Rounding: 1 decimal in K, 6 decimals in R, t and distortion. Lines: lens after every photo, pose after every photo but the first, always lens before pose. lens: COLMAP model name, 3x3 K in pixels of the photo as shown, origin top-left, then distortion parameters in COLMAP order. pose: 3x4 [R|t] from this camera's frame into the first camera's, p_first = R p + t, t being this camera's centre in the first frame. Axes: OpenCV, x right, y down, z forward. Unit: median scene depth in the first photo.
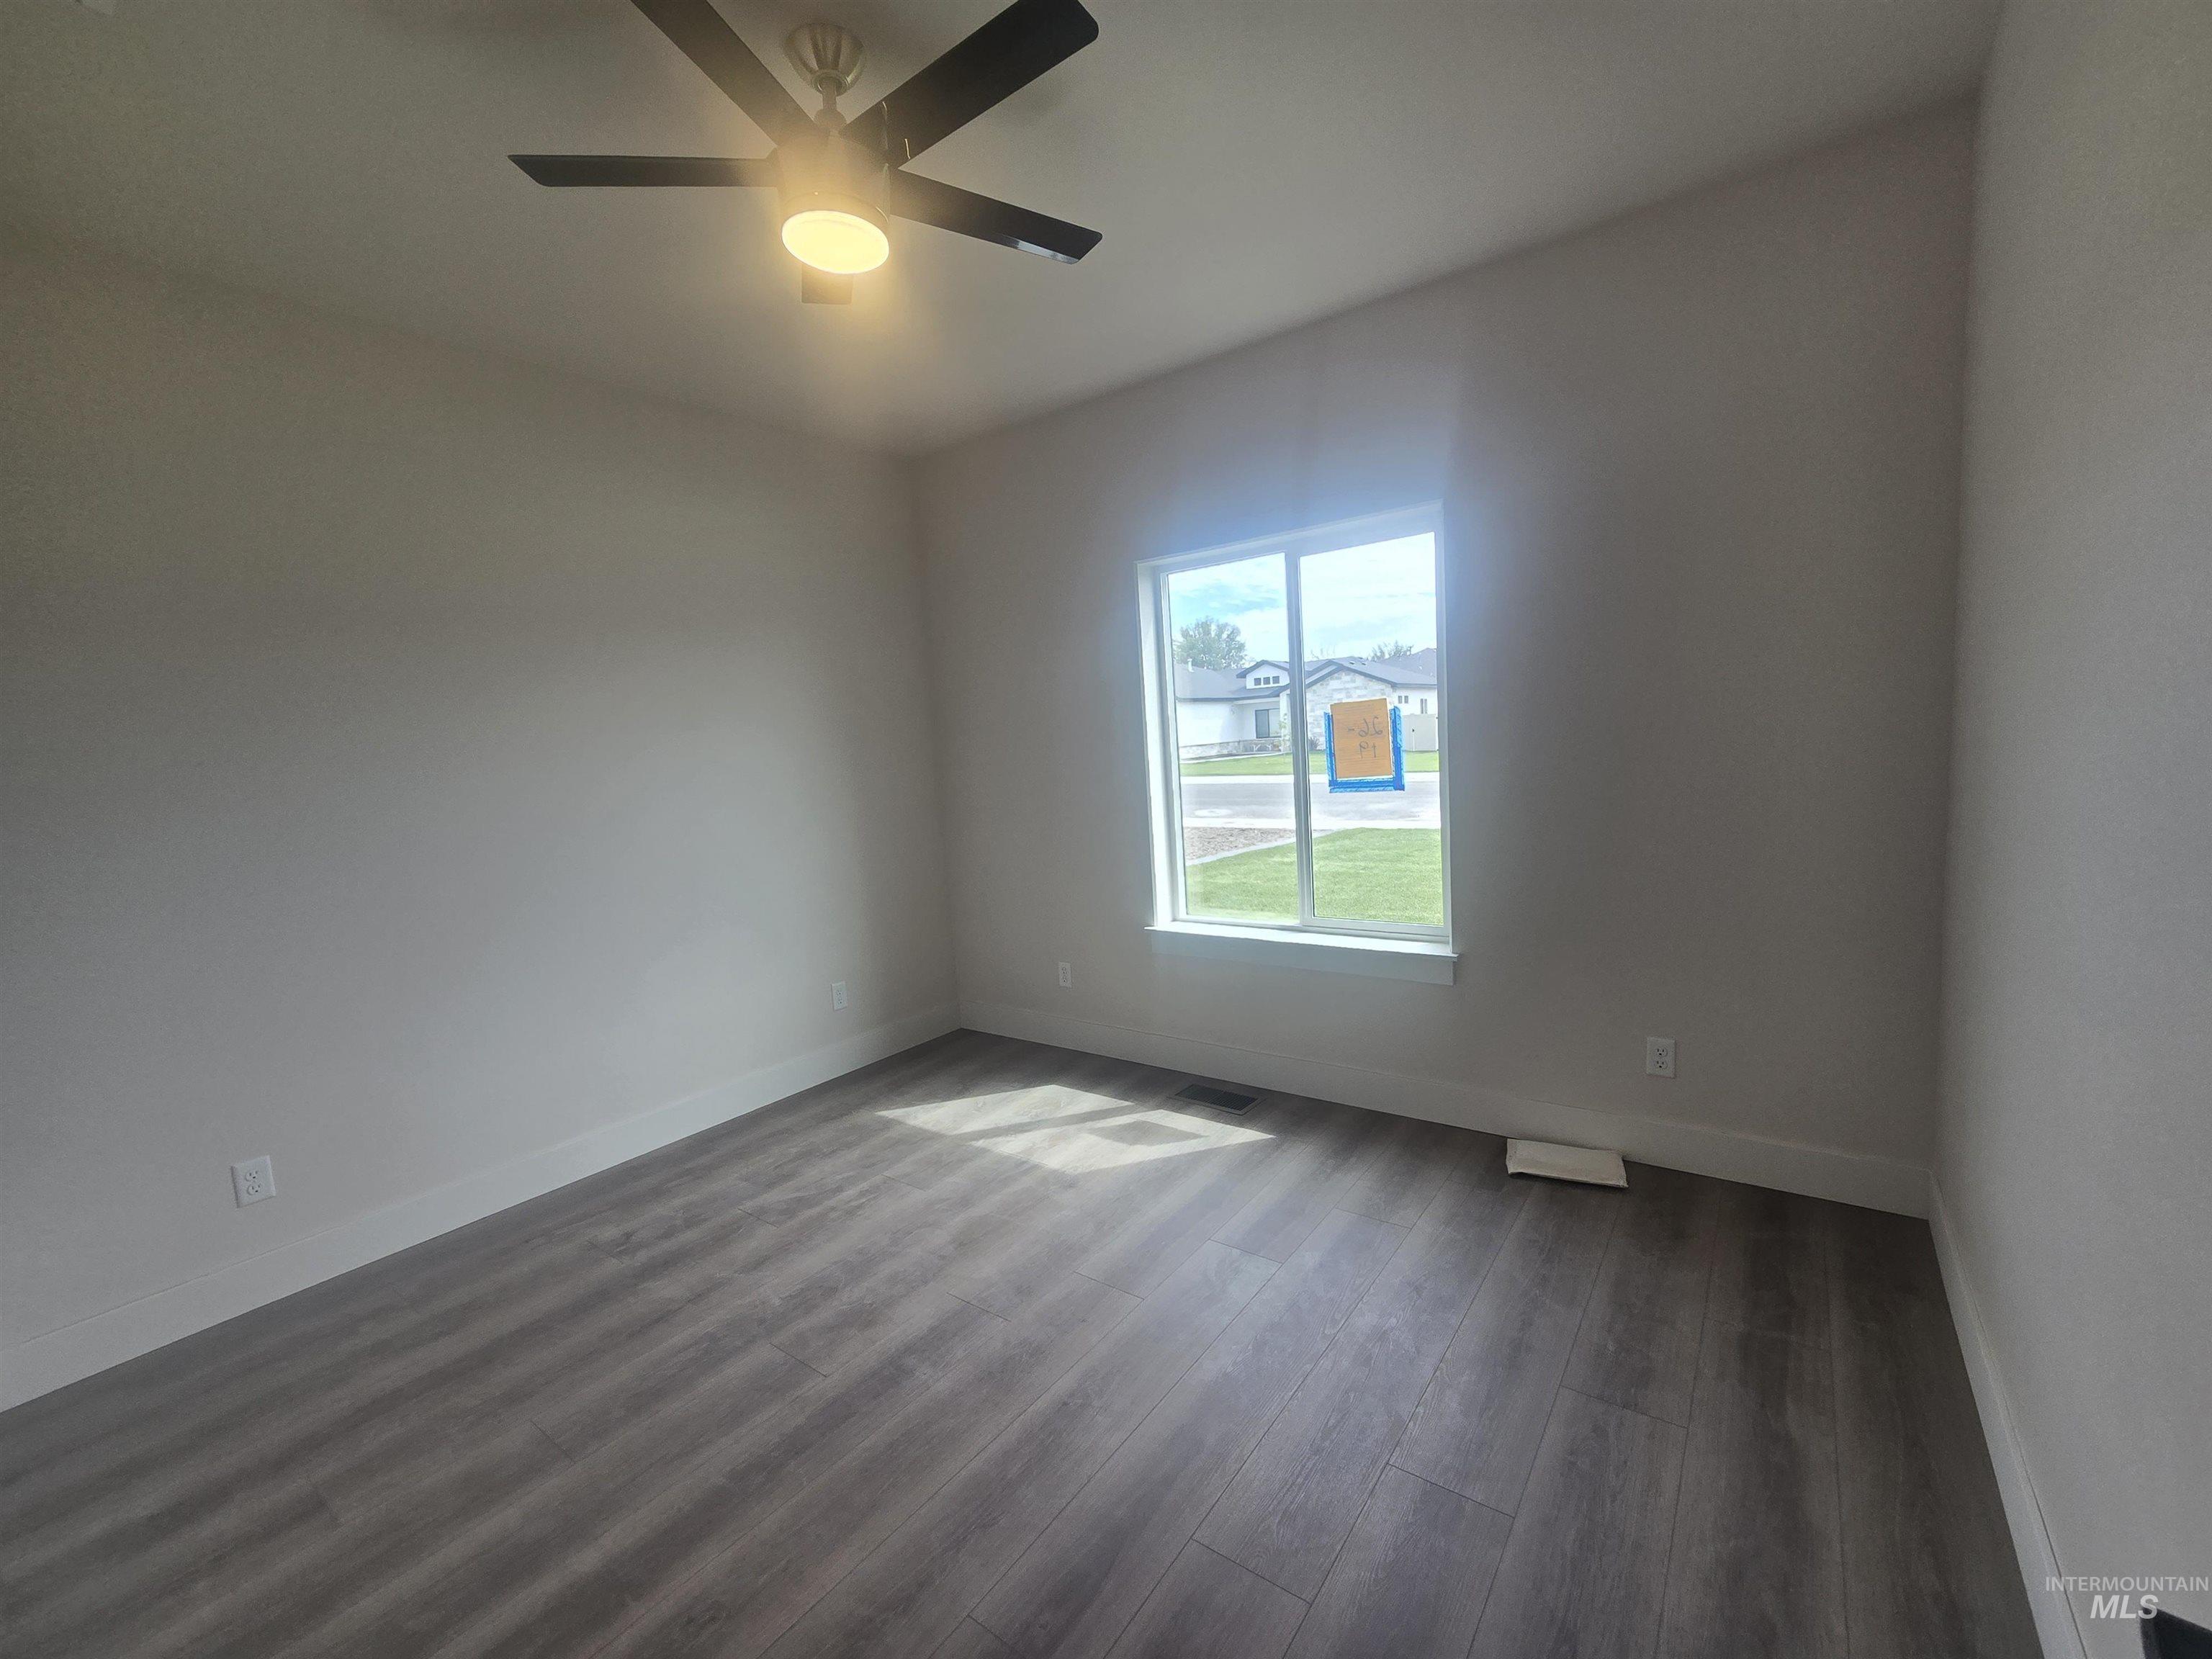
lens RADIAL K [[901.0, 0, 1101.4], [0, 901.0, 834.9], [0, 0, 1]] dist [-0.001380, -0.000051]
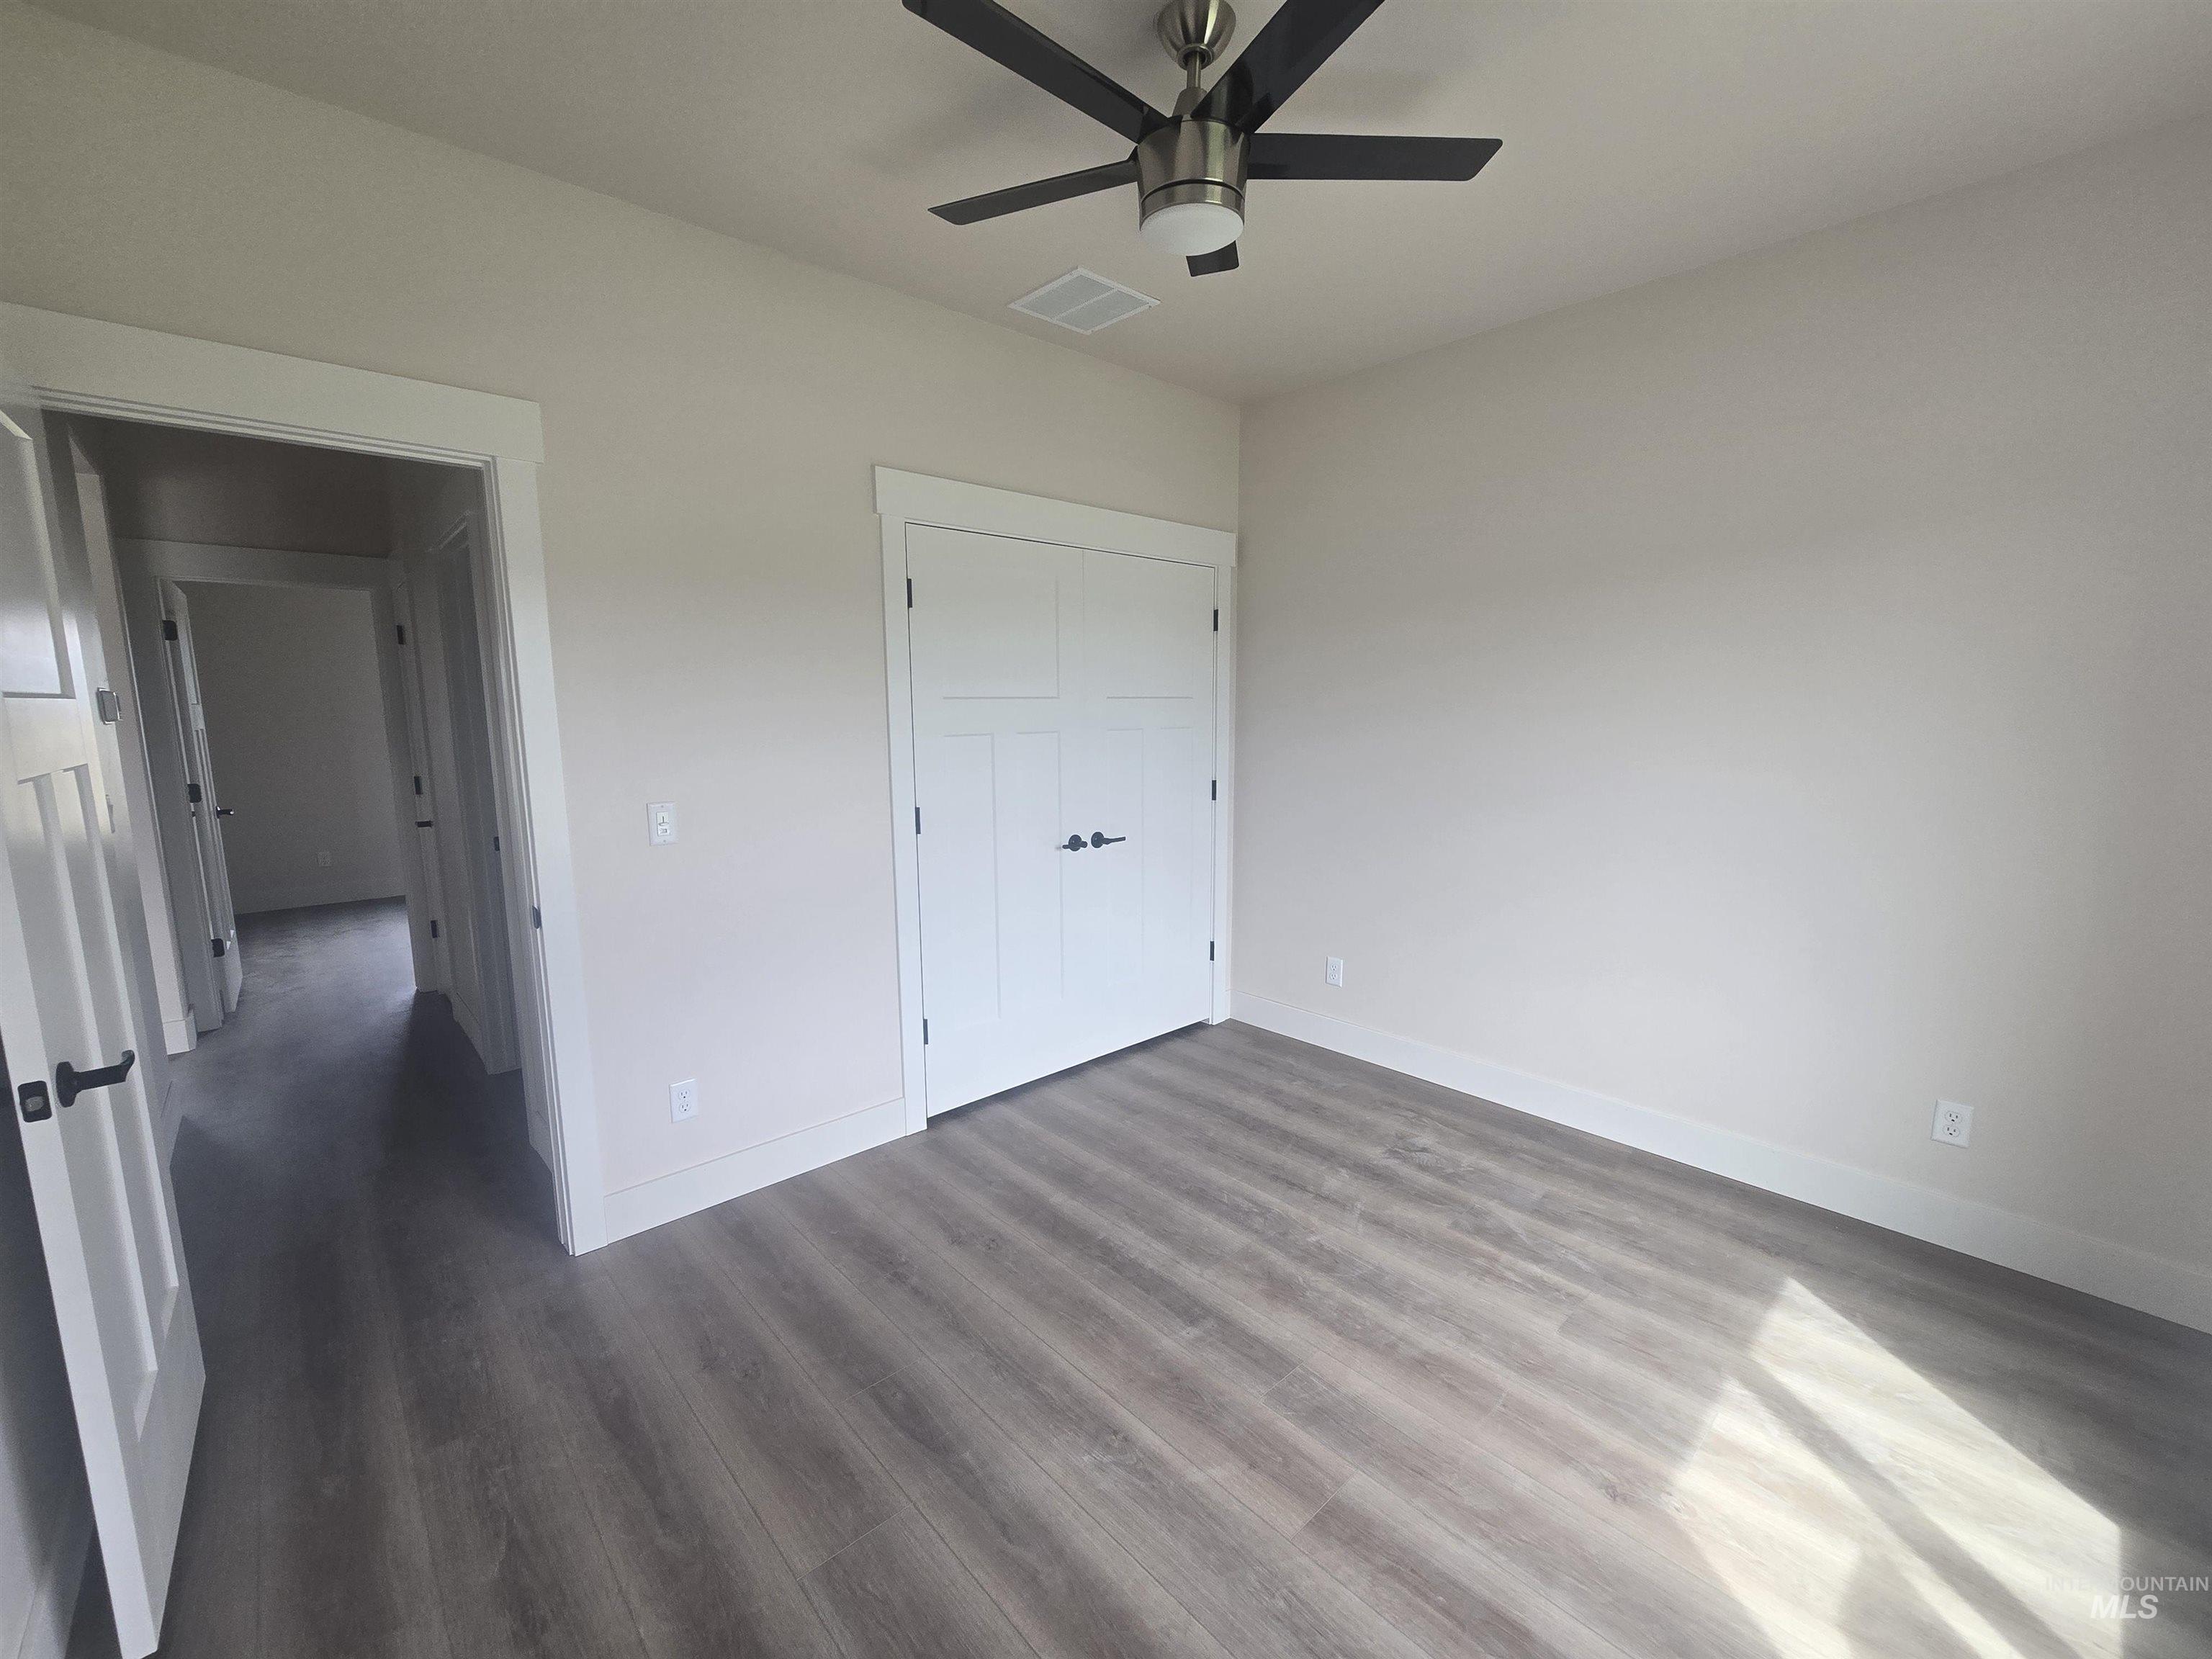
lens RADIAL K [[901.0, 0, 1101.4], [0, 901.0, 834.9], [0, 0, 1]] dist [-0.001380, -0.000051]
pose [[-0.177269, 0.201368, -0.963341, 0.508461], [-0.090002, 0.971425, 0.219620, -0.132293], [0.980038, 0.125635, -0.154080, 0.704488]]
